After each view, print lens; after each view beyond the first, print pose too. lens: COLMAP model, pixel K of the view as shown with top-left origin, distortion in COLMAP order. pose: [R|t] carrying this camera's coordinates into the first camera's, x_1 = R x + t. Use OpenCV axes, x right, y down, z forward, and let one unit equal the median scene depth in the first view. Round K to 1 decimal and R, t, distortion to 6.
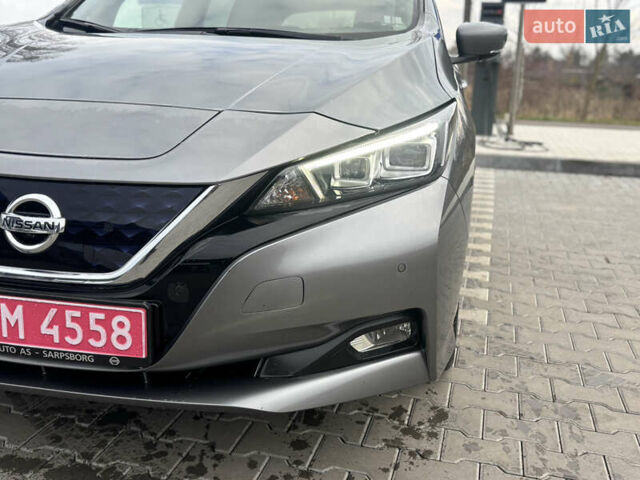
lens RADIAL K [[642.6, 0, 316.8], [0, 642.6, 237.7], [0, 0, 1]] dist [0.025355, 0.000000]
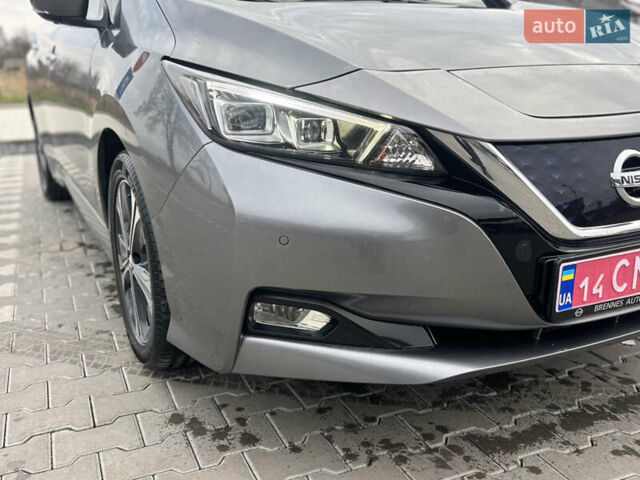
lens RADIAL K [[642.6, 0, 320.8], [0, 642.6, 234.4], [0, 0, 1]] dist [0.025355, 0.000000]
pose [[0.781842, -0.206907, 0.588143, -1.341636], [0.194079, 0.977228, 0.085788, -0.109777], [-0.592500, 0.047074, 0.804194, 0.412145]]
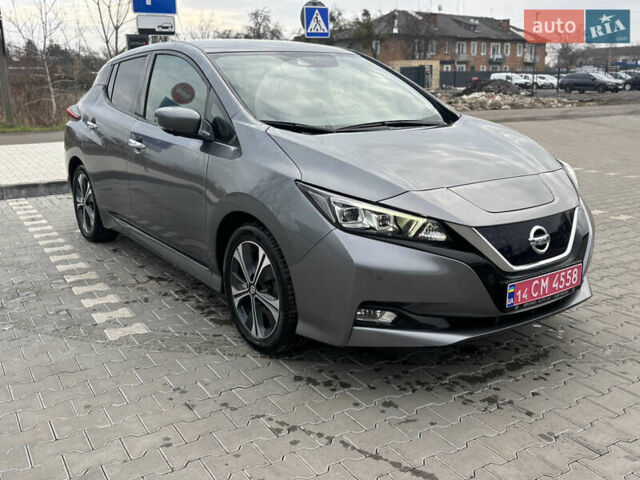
lens RADIAL K [[642.6, 0, 315.5], [0, 642.6, 233.0], [0, 0, 1]] dist [0.025355, 0.000000]
pose [[0.694247, -0.211678, 0.687905, -2.190722], [0.211509, 0.973574, 0.086124, -0.348089], [-0.687957, 0.085706, 0.720673, -0.031012]]
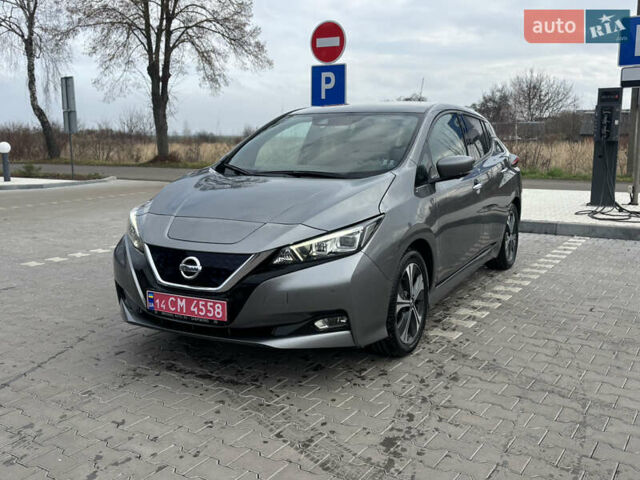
lens RADIAL K [[642.6, 0, 317.1], [0, 642.6, 237.0], [0, 0, 1]] dist [0.025355, 0.000000]
pose [[0.954765, 0.008001, -0.297254, 0.738705], [-0.035654, 0.995507, -0.087722, 0.057261], [0.295216, 0.094353, 0.950760, -1.199630]]
